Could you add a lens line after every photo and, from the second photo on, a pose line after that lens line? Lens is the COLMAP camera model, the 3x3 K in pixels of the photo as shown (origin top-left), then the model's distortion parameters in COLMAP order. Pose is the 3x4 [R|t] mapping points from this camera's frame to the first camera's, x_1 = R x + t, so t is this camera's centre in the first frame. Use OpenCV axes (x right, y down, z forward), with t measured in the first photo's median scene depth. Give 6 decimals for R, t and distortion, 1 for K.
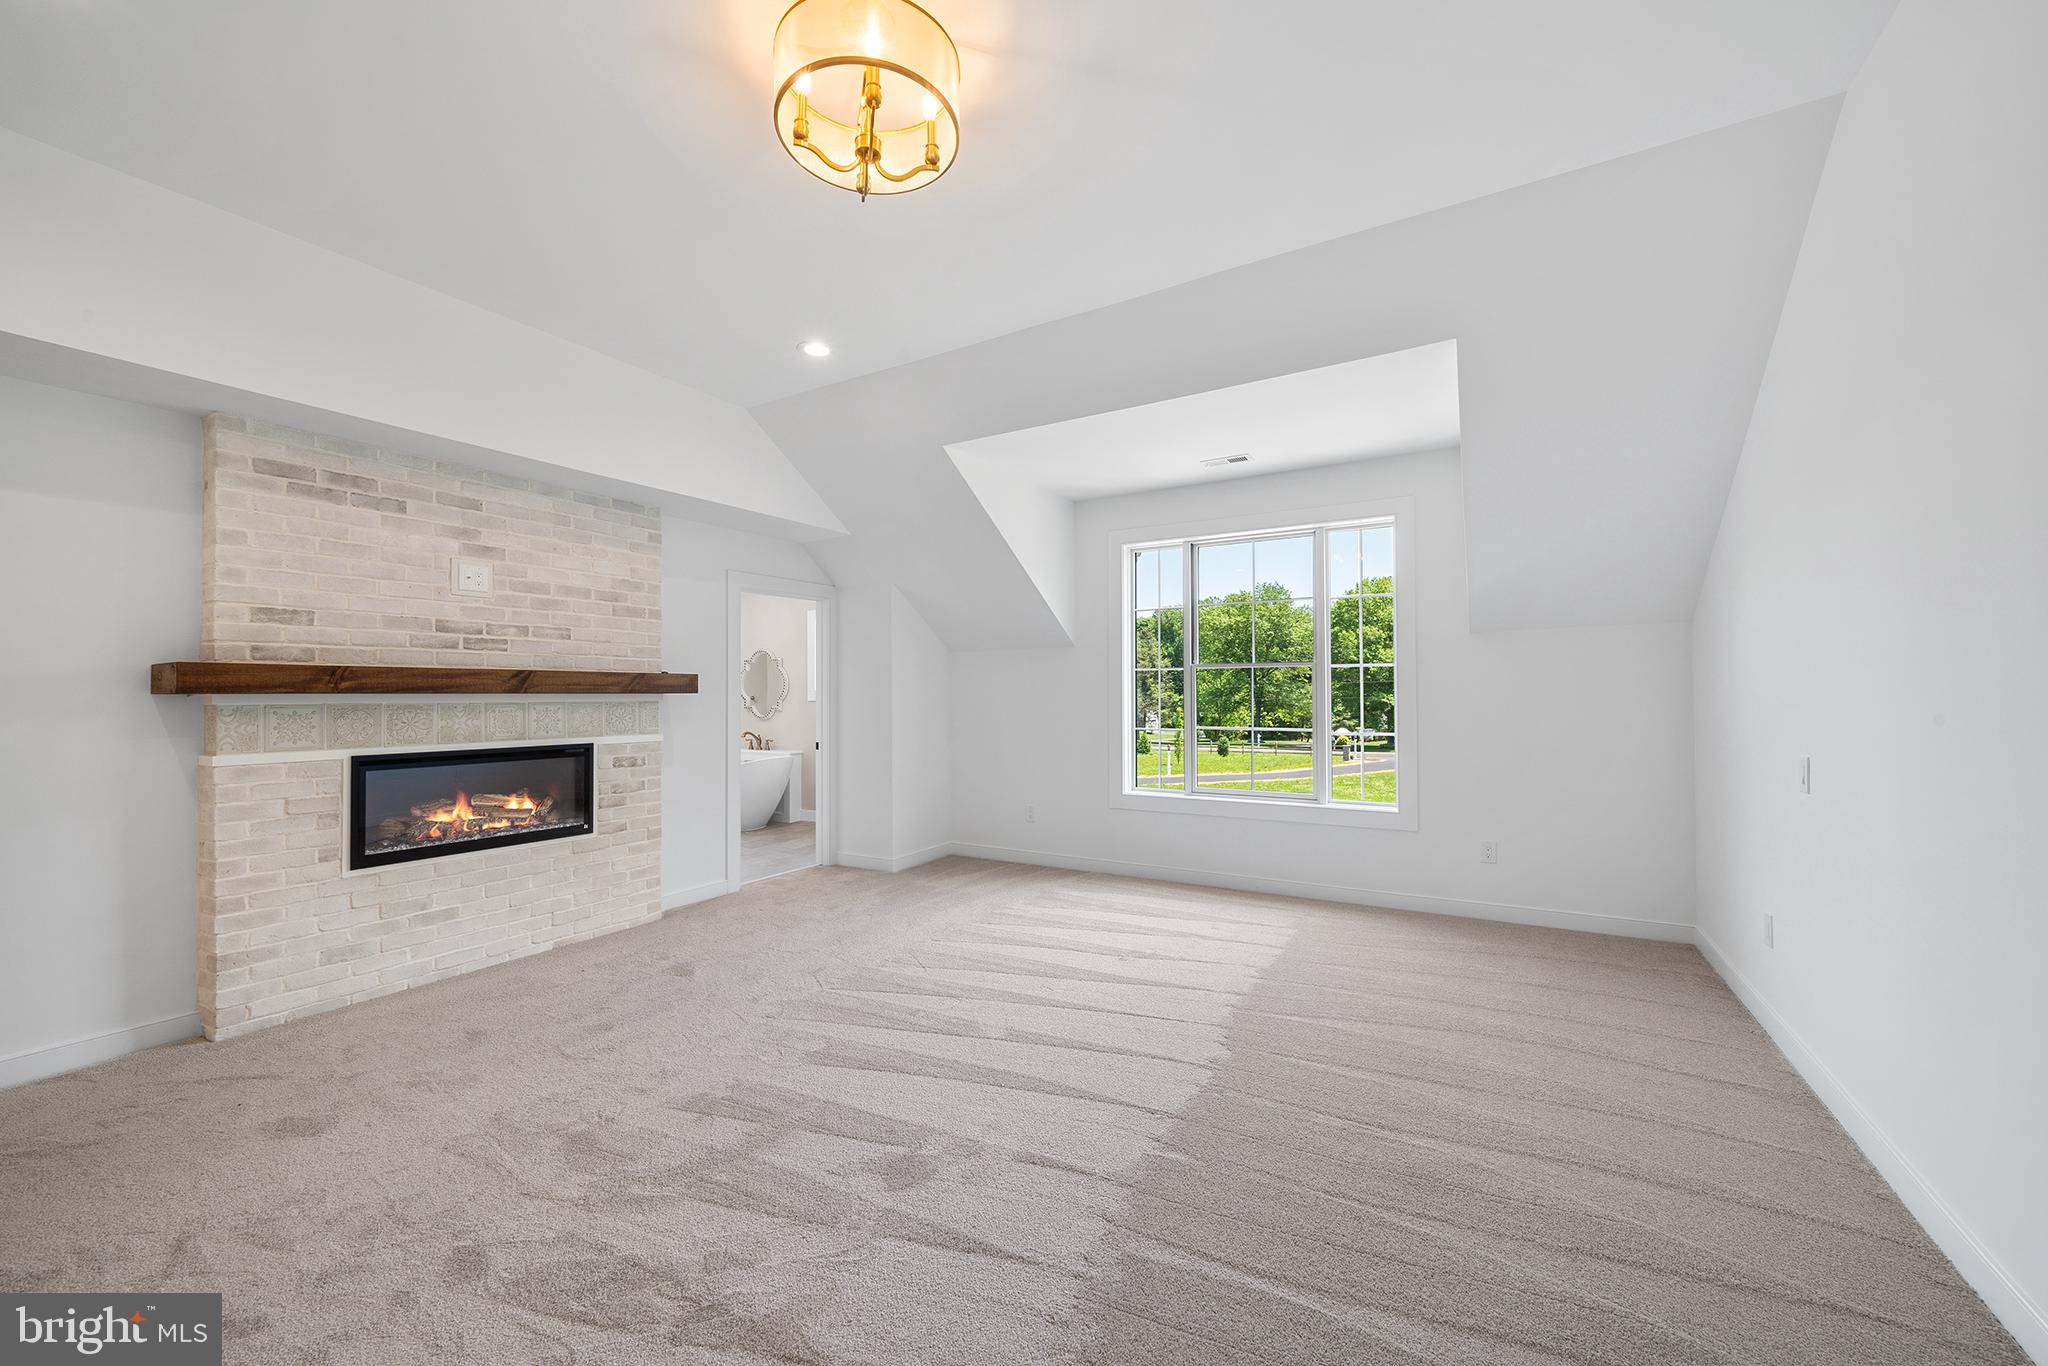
lens RADIAL K [[778.3, 0, 1024.0], [0, 778.3, 683.0], [0, 0, 1]] dist [0.000623, 0.000017]
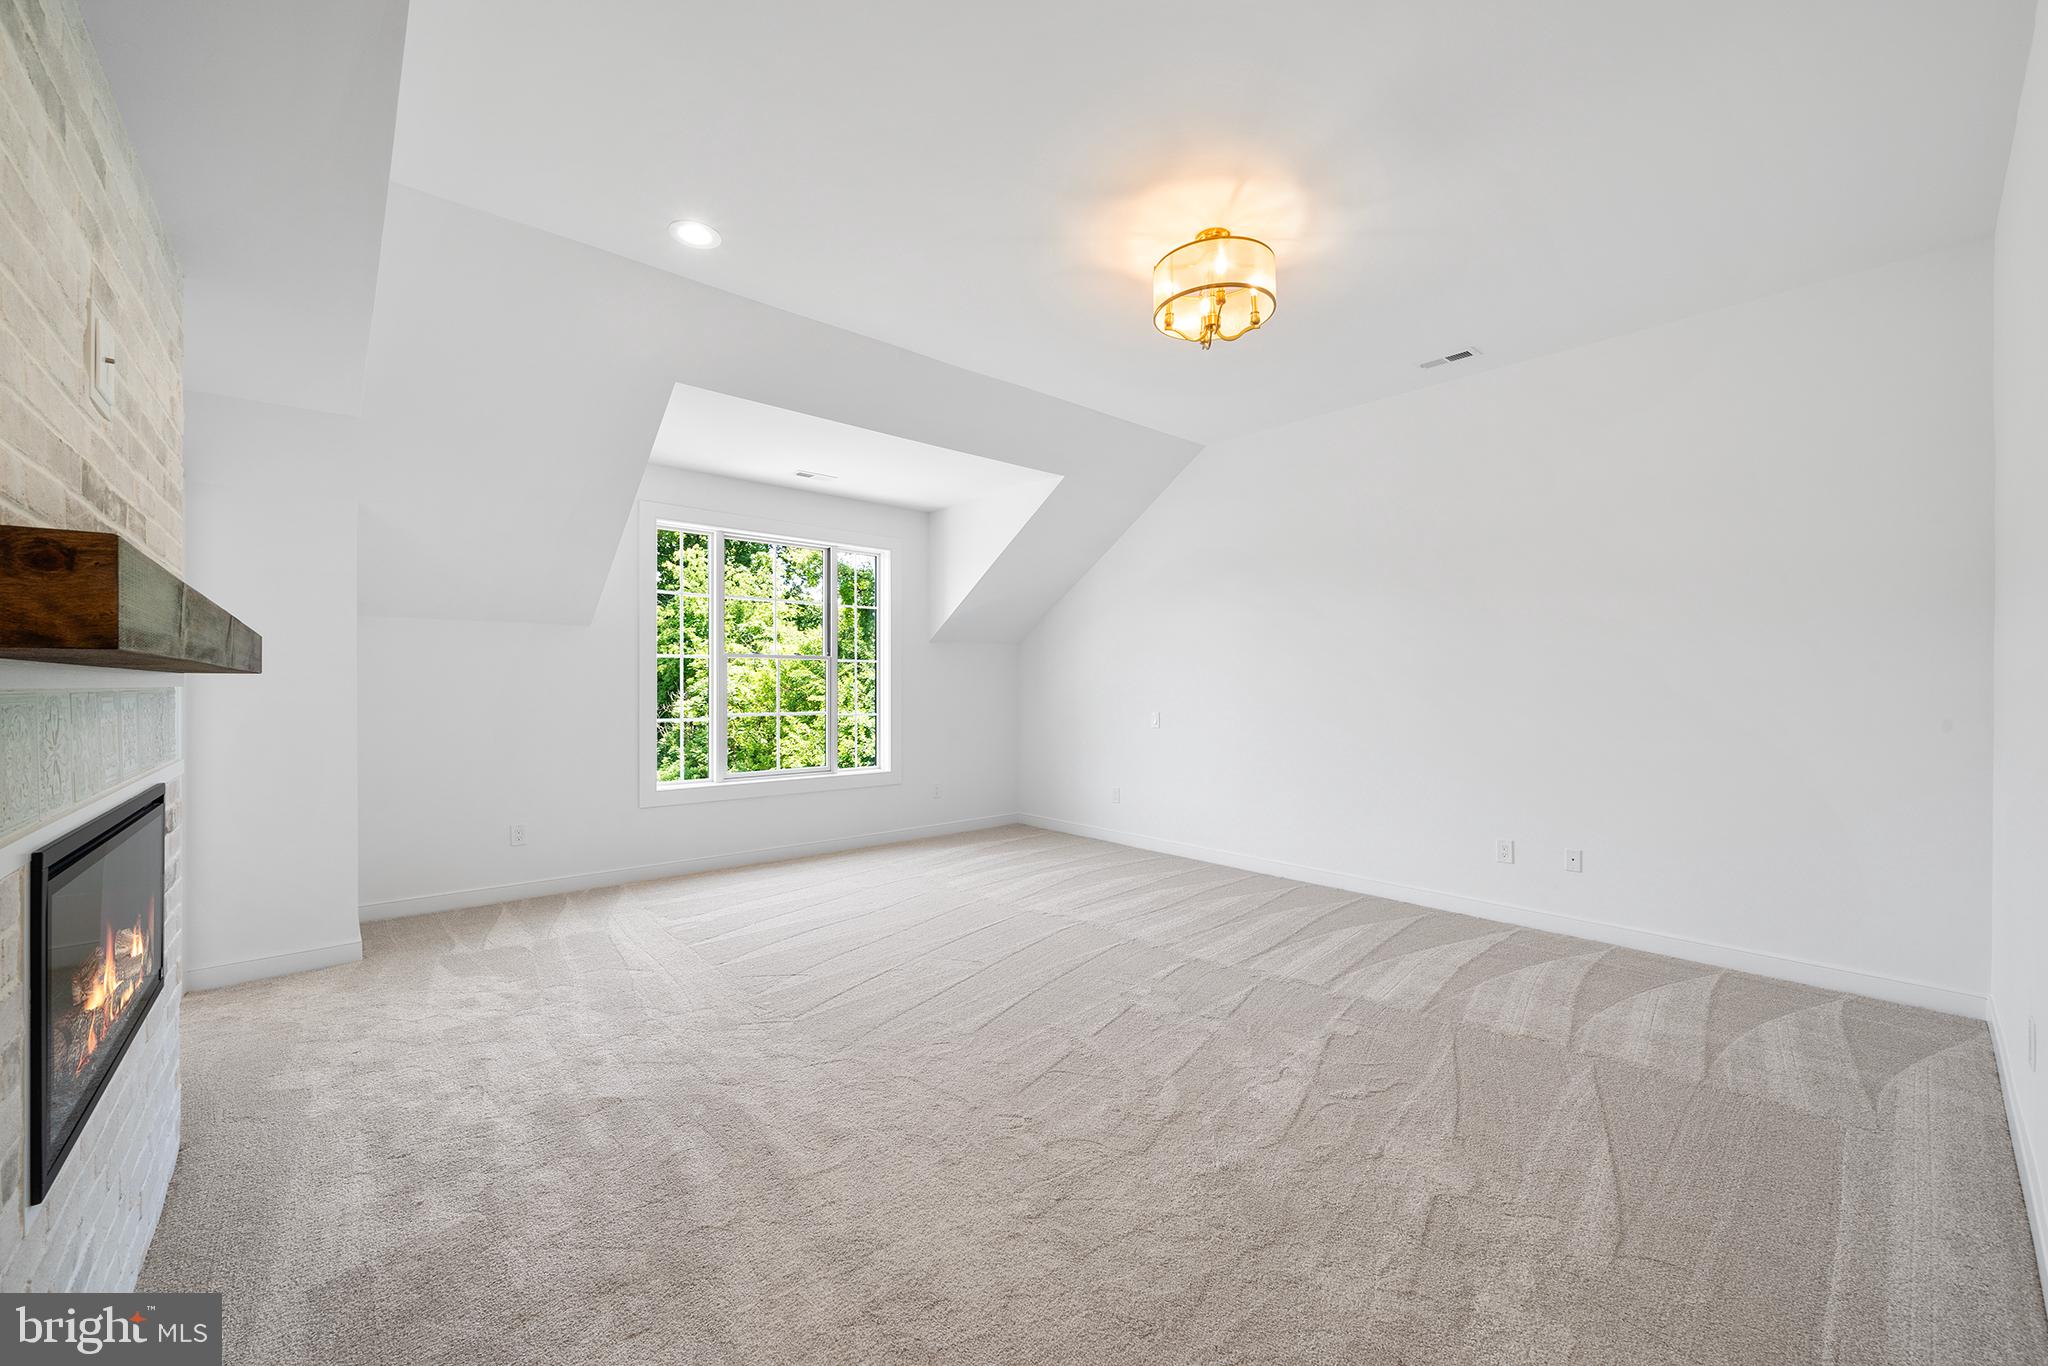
lens RADIAL K [[784.2, 0, 1024.0], [0, 784.2, 683.0], [0, 0, 1]] dist [-0.000136, -0.000039]
pose [[0.319184, 0.007952, 0.947659, -0.781485], [-0.022584, 0.999745, -0.000782, 0.008664], [-0.947424, -0.021153, 0.319282, 0.377175]]
